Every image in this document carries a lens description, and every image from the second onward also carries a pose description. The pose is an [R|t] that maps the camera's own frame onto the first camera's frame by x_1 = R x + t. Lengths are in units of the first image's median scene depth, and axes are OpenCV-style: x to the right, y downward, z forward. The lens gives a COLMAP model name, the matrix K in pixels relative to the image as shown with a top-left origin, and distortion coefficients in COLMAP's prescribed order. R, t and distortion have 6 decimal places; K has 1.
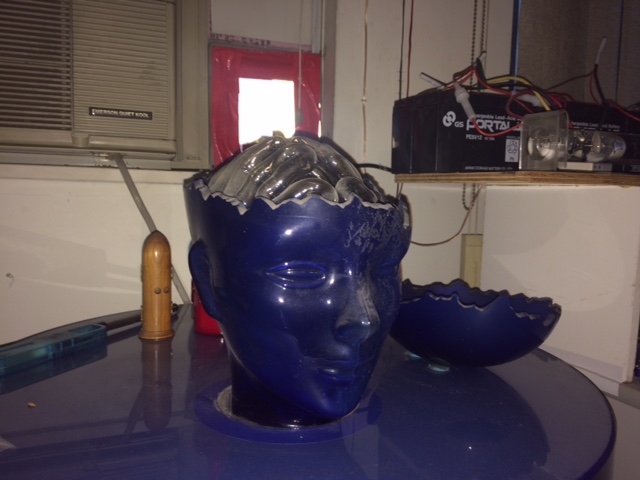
lens RADIAL K [[543.6, 0, 315.2], [0, 543.6, 240.4], [0, 0, 1]] dist [0.073462, -0.107213]
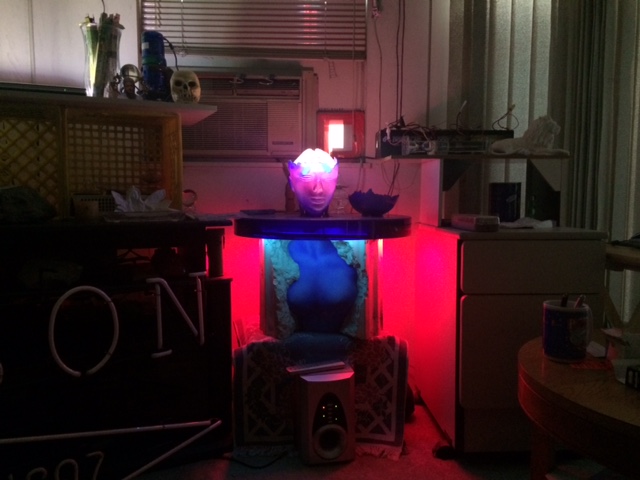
lens RADIAL K [[543.6, 0, 315.2], [0, 543.6, 240.4], [0, 0, 1]] dist [0.073462, -0.107213]
pose [[0.939102, 0.005357, -0.343598, 0.850365], [-0.009895, 0.999885, -0.011455, 0.332592], [0.343497, 0.014157, 0.939047, -1.743751]]
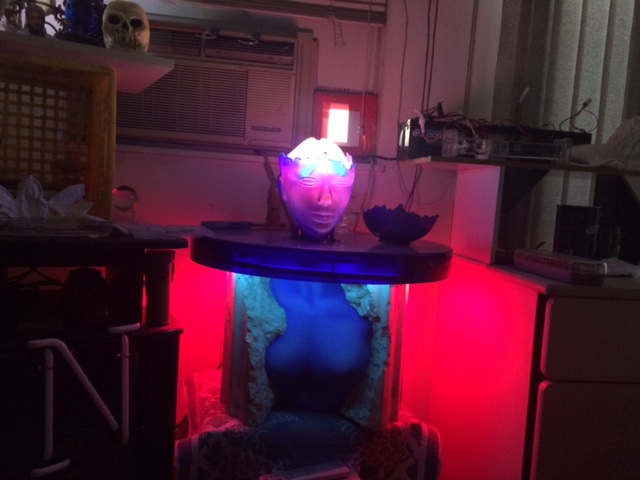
lens RADIAL K [[543.6, 0, 315.2], [0, 543.6, 240.4], [0, 0, 1]] dist [0.073462, -0.107213]
pose [[0.960321, 0.061512, -0.272029, 0.438562], [-0.067296, 0.997661, -0.011976, 0.213535], [0.270656, 0.029807, 0.962215, -0.986787]]
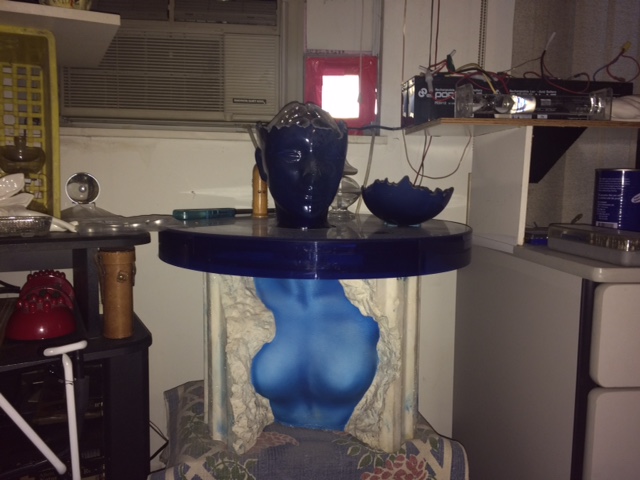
lens RADIAL K [[543.6, 0, 315.2], [0, 543.6, 240.4], [0, 0, 1]] dist [0.073462, -0.107213]
pose [[0.955193, 0.023065, -0.295084, 0.417201], [-0.020071, 0.999712, 0.013170, 0.209832], [0.295302, -0.006657, 0.955381, -0.689046]]
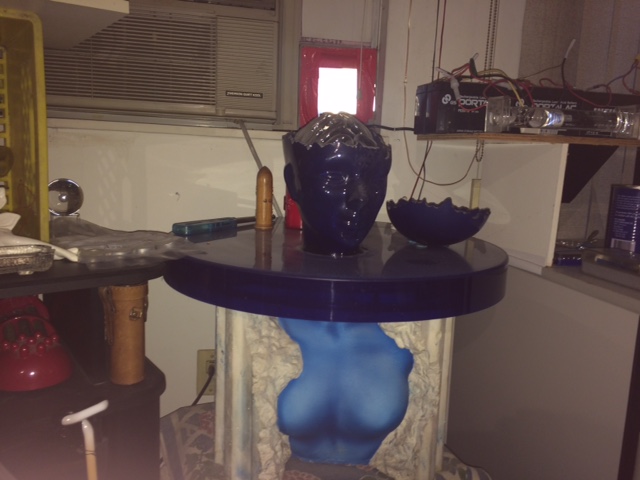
lens RADIAL K [[543.6, 0, 315.2], [0, 543.6, 240.4], [0, 0, 1]] dist [0.073462, -0.107213]
pose [[0.986723, 0.042757, -0.156683, 0.129494], [-0.032653, 0.997252, 0.066502, 0.087867], [0.159096, -0.060503, 0.985407, -0.614554]]
